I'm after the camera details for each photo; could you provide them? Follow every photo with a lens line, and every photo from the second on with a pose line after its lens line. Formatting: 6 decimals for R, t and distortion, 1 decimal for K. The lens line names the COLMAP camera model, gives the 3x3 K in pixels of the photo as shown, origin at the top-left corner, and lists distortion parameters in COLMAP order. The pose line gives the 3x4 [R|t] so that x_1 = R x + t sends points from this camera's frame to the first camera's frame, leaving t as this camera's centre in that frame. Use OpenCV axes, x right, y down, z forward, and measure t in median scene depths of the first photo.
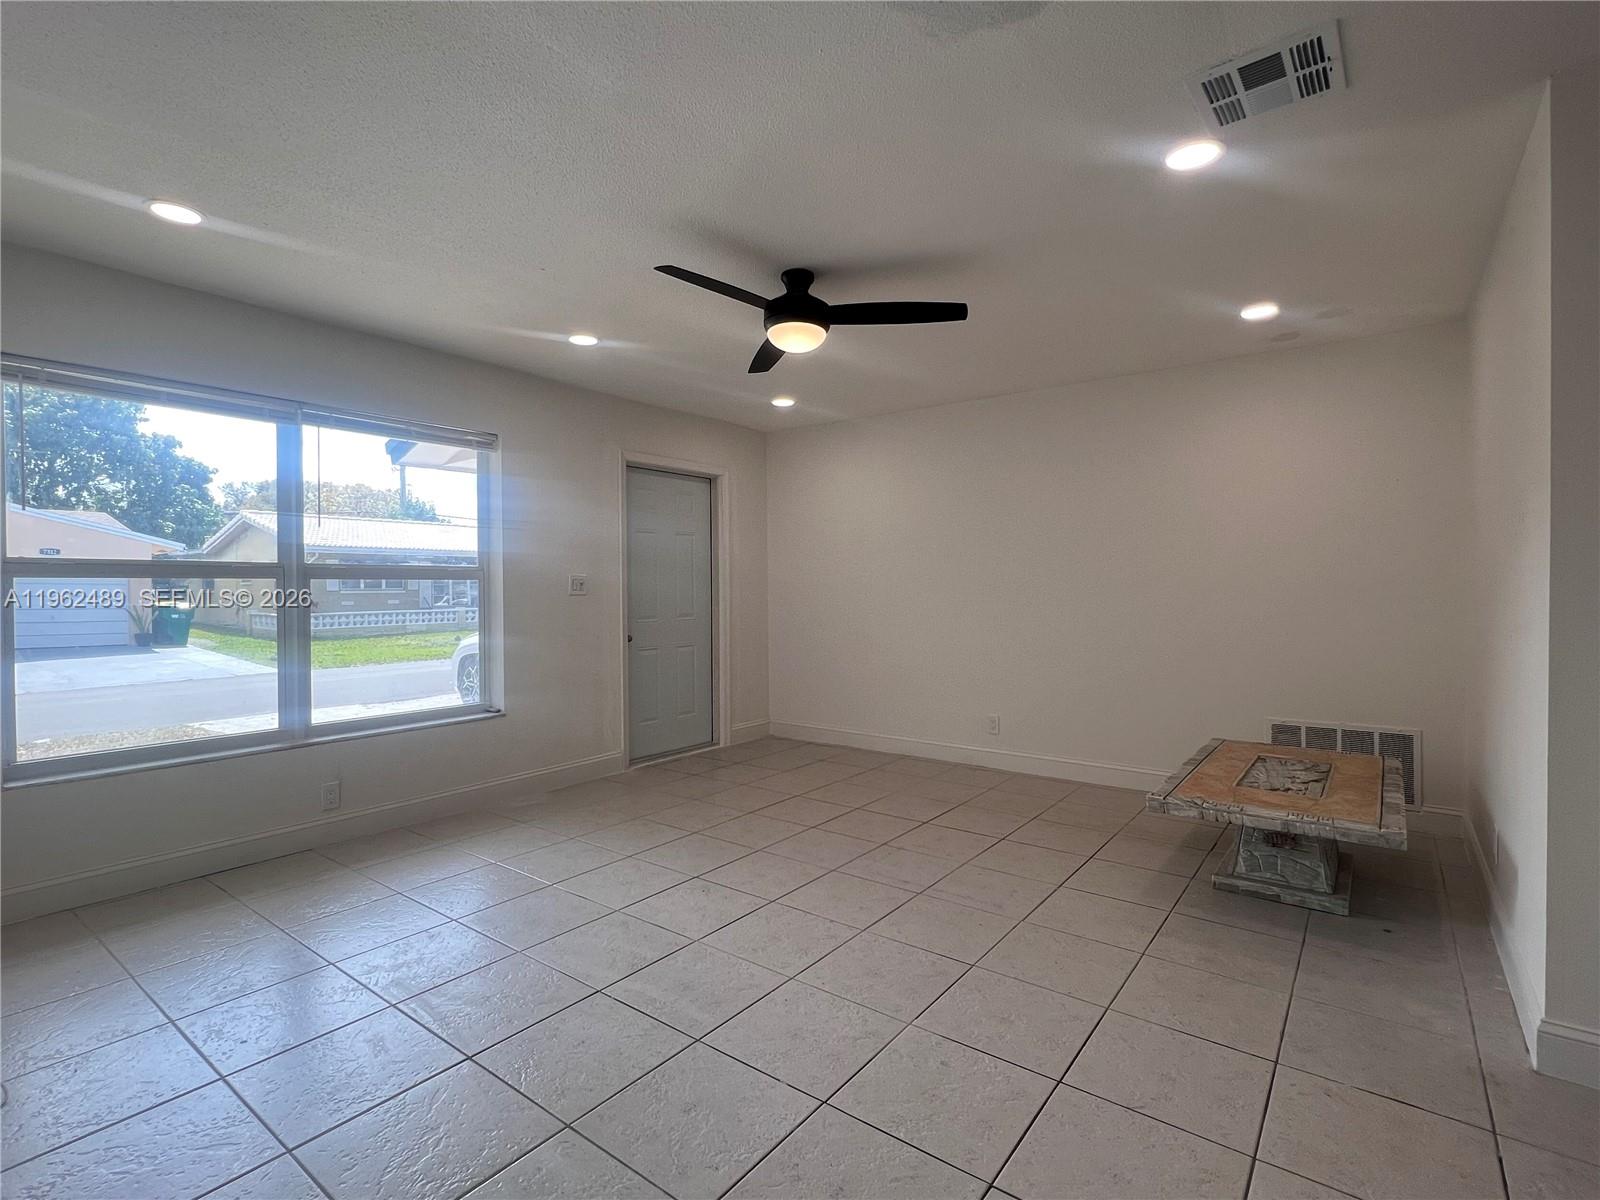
lens RADIAL K [[770.2, 0, 800.0], [0, 770.2, 600.0], [0, 0, 1]] dist [-0.000242, 0.000040]
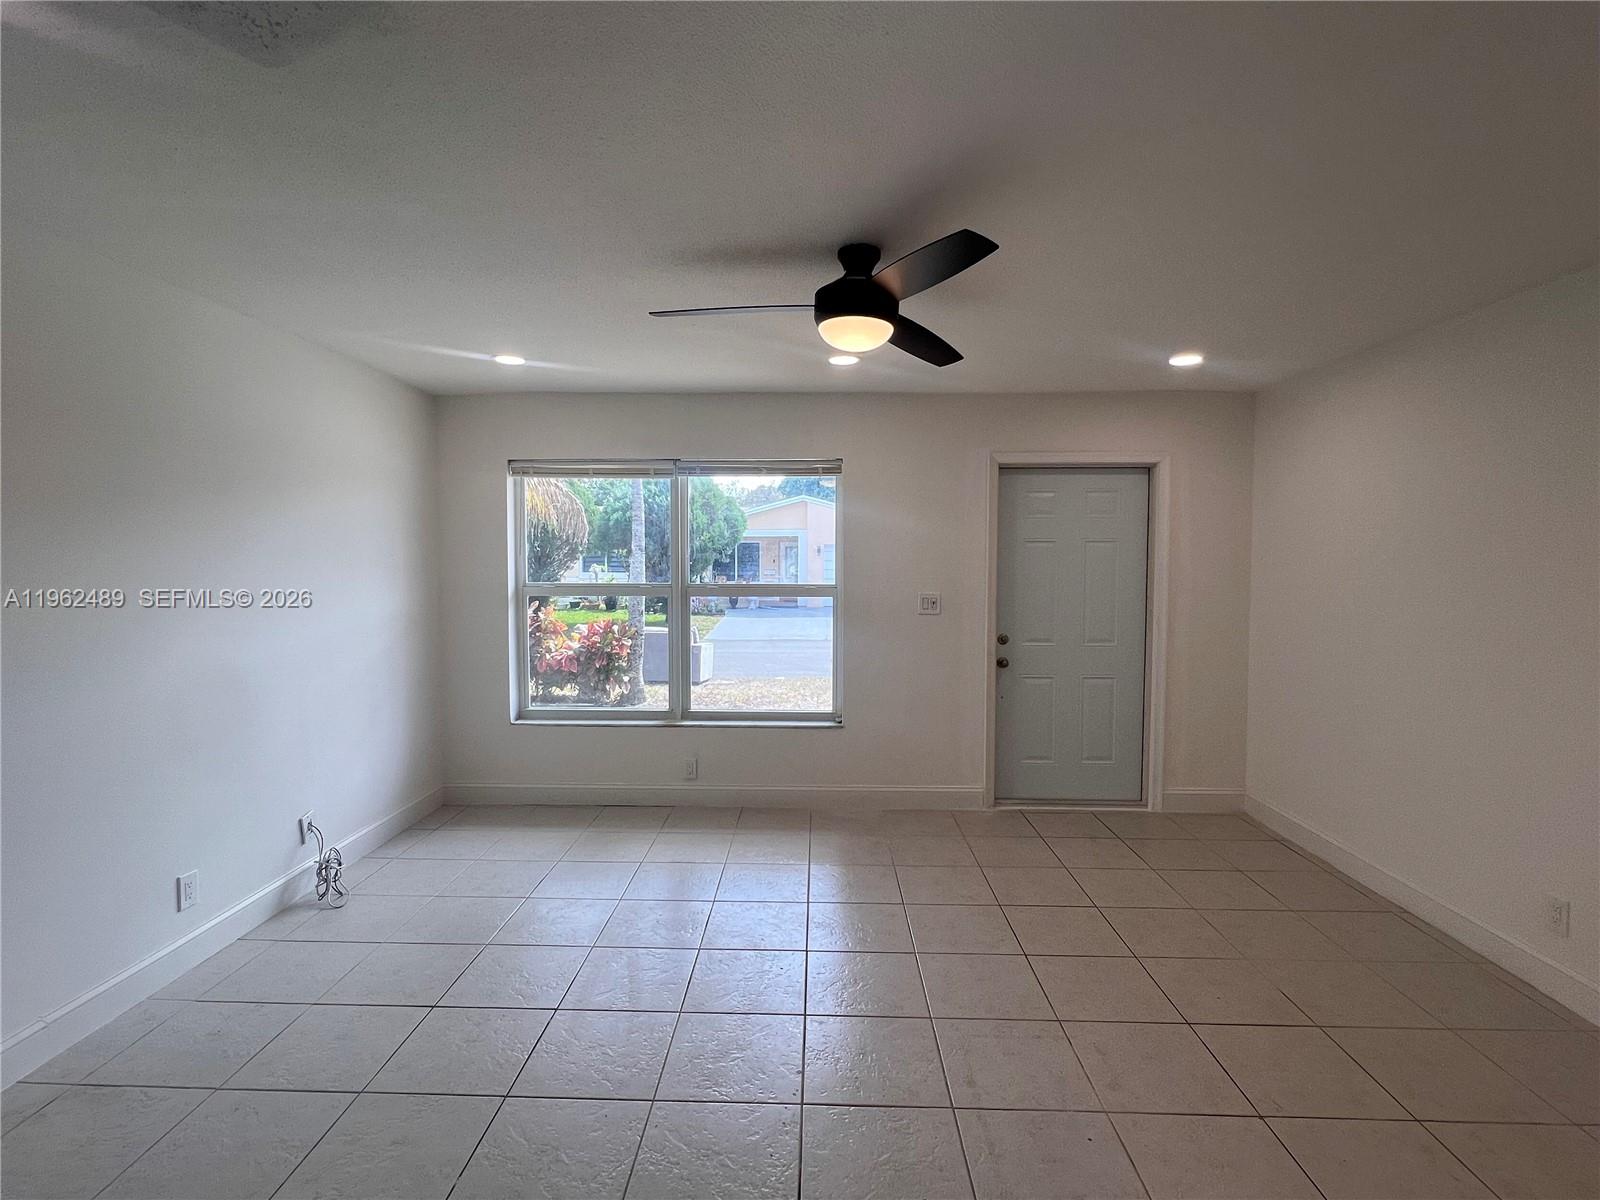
lens RADIAL K [[770.2, 0, 800.0], [0, 770.2, 600.0], [0, 0, 1]] dist [-0.000242, 0.000040]
pose [[0.579229, 0.046452, -0.813840, 0.373206], [-0.018588, 0.998868, 0.043783, -0.059577], [0.814953, -0.010232, 0.579437, 0.302140]]
